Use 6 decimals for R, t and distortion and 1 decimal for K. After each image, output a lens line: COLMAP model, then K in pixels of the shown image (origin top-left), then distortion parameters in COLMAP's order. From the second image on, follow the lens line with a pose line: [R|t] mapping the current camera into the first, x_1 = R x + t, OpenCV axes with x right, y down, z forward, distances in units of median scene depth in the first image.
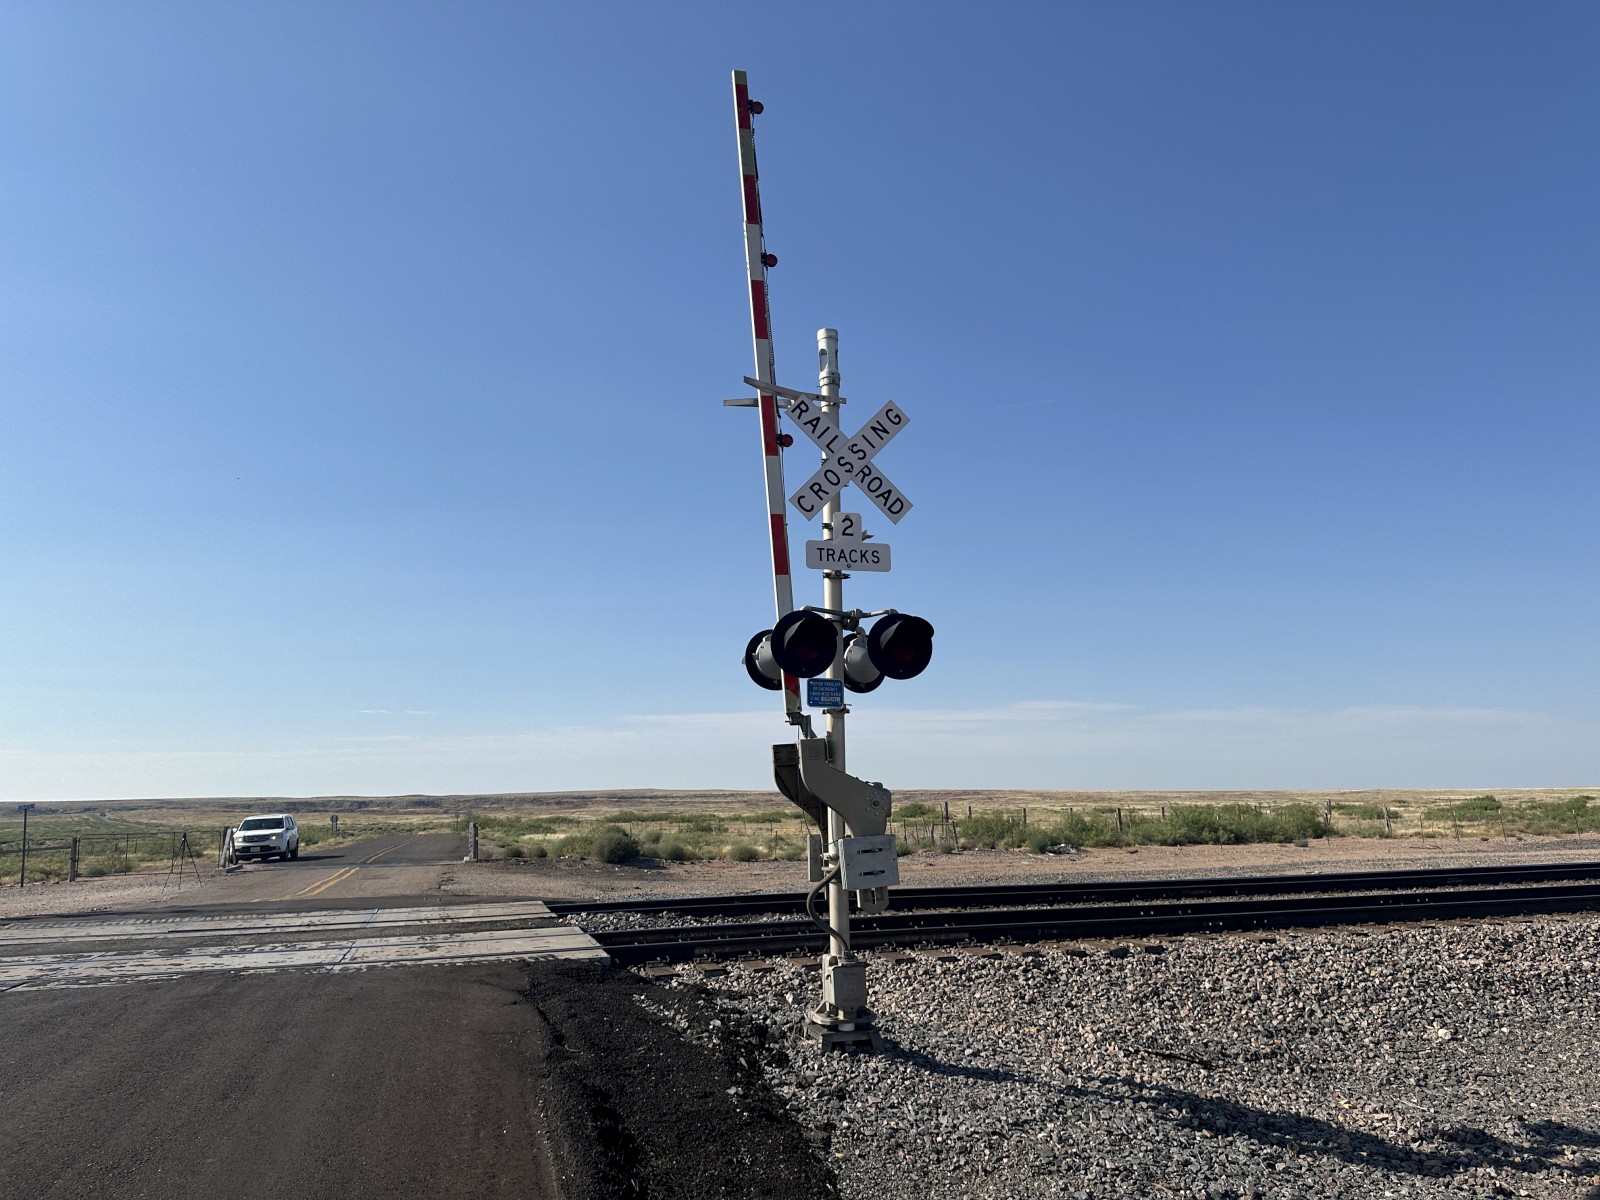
lens RADIAL K [[1128.5, 0, 792.7], [0, 1128.5, 565.8], [0, 0, 1]] dist [0.051777, -0.063394]
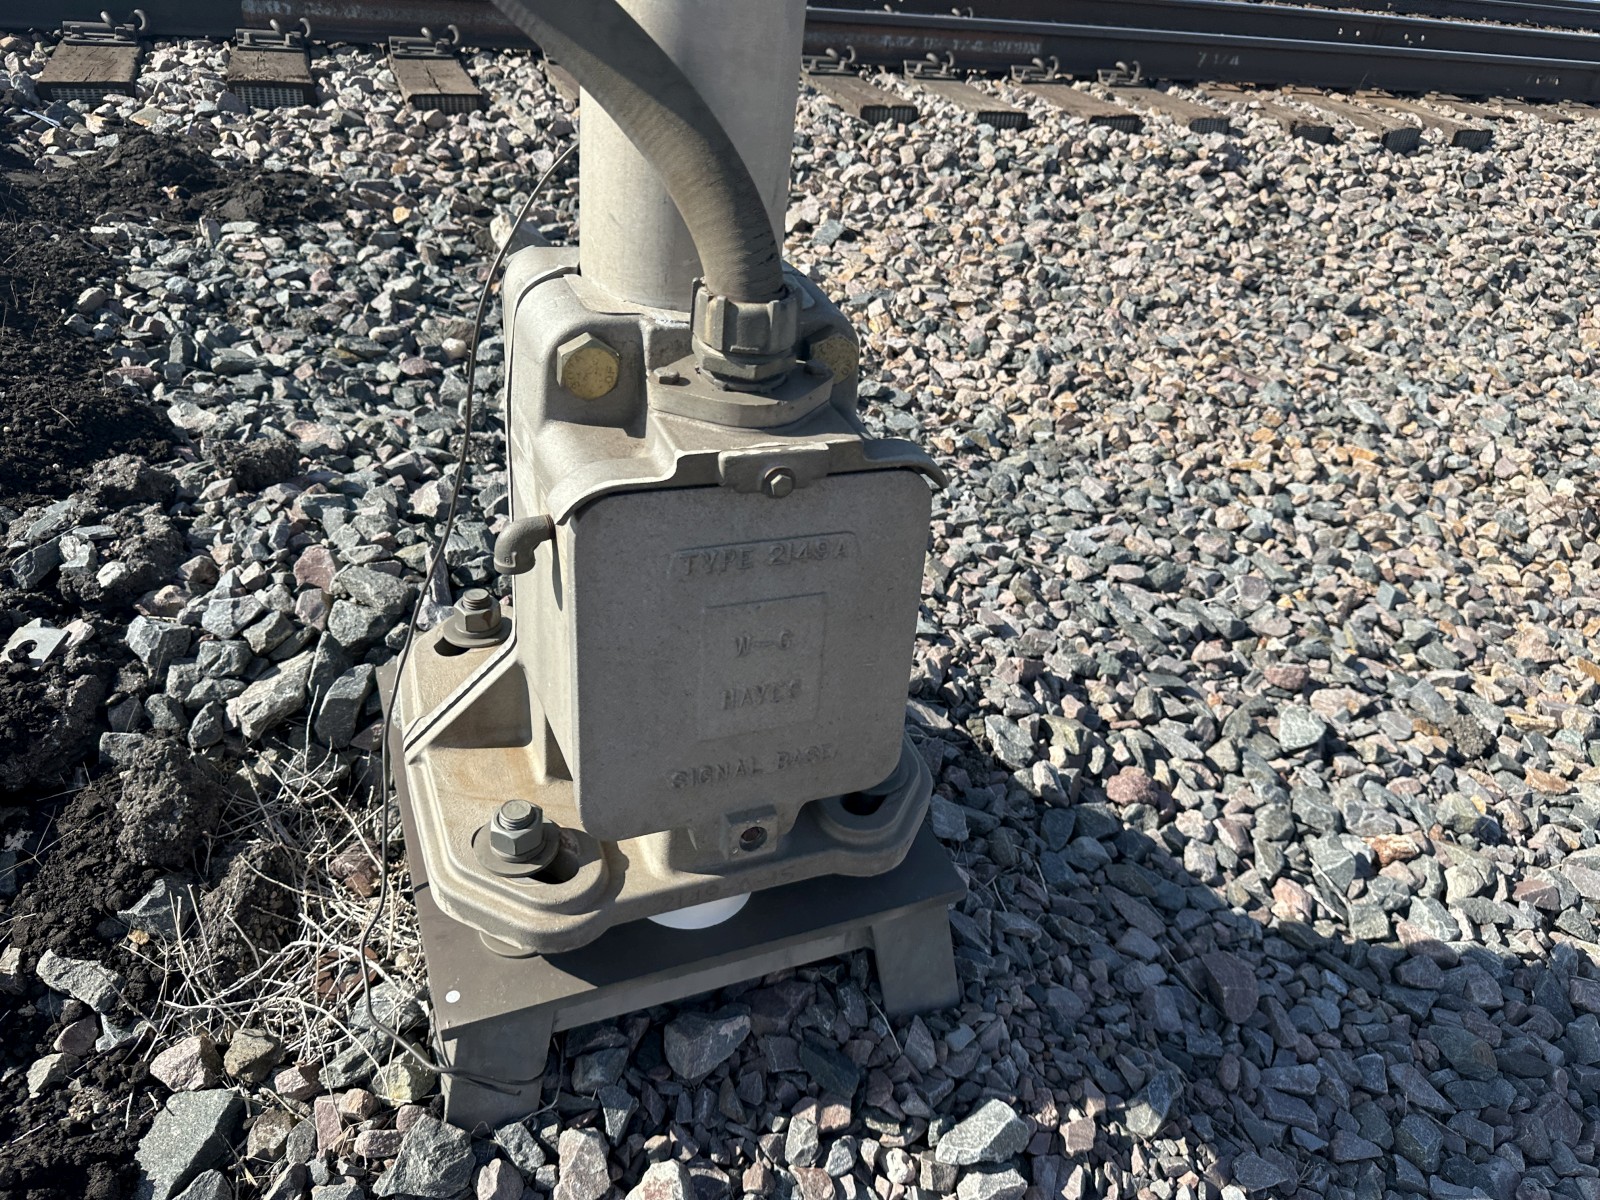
lens RADIAL K [[1128.5, 0, 792.3], [0, 1128.5, 598.2], [0, 0, 1]] dist [0.051777, -0.063394]
pose [[0.987988, 0.052460, 0.145350, 0.028649], [-0.140907, 0.691980, 0.708032, 0.218428], [-0.063436, -0.720009, 0.691060, 0.683662]]
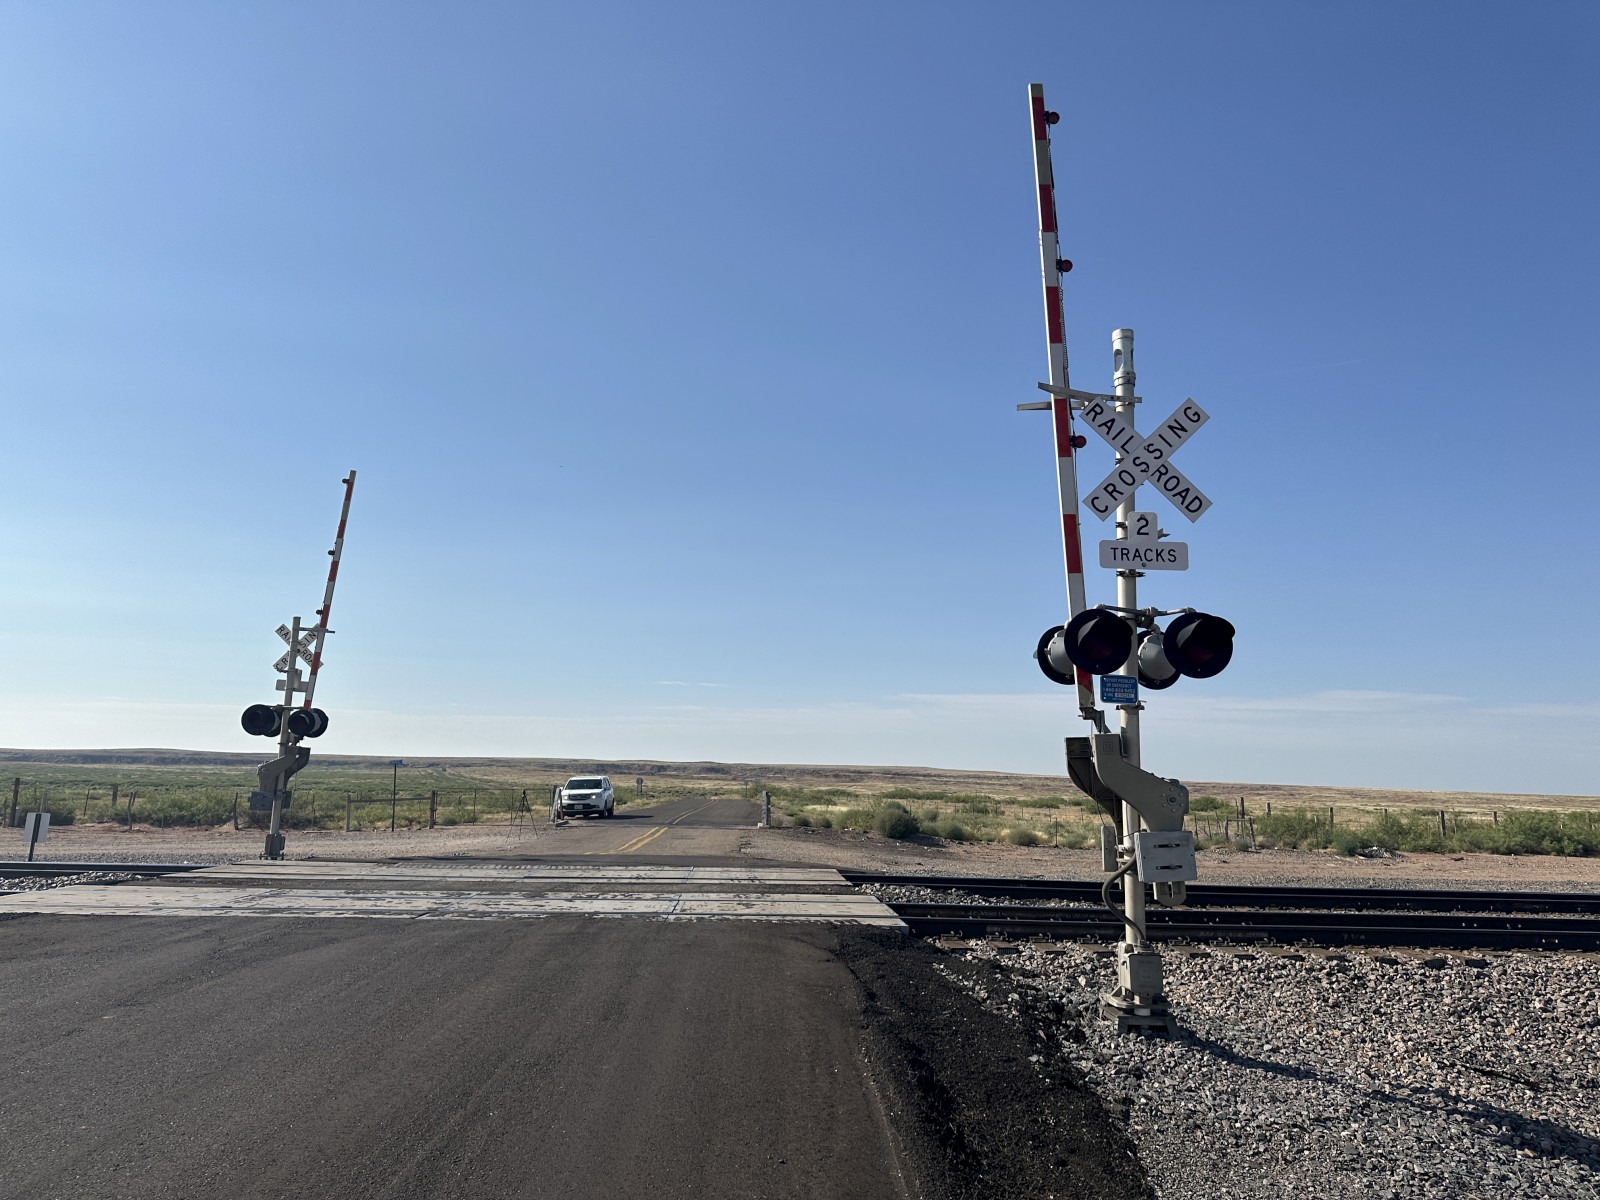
lens RADIAL K [[1128.5, 0, 794.0], [0, 1128.5, 585.4], [0, 0, 1]] dist [0.051777, -0.063394]
pose [[0.971366, 0.002646, -0.237575, -0.011770], [0.005841, 0.999370, 0.035009, -0.016655], [0.237518, -0.035395, 0.970738, -0.054238]]
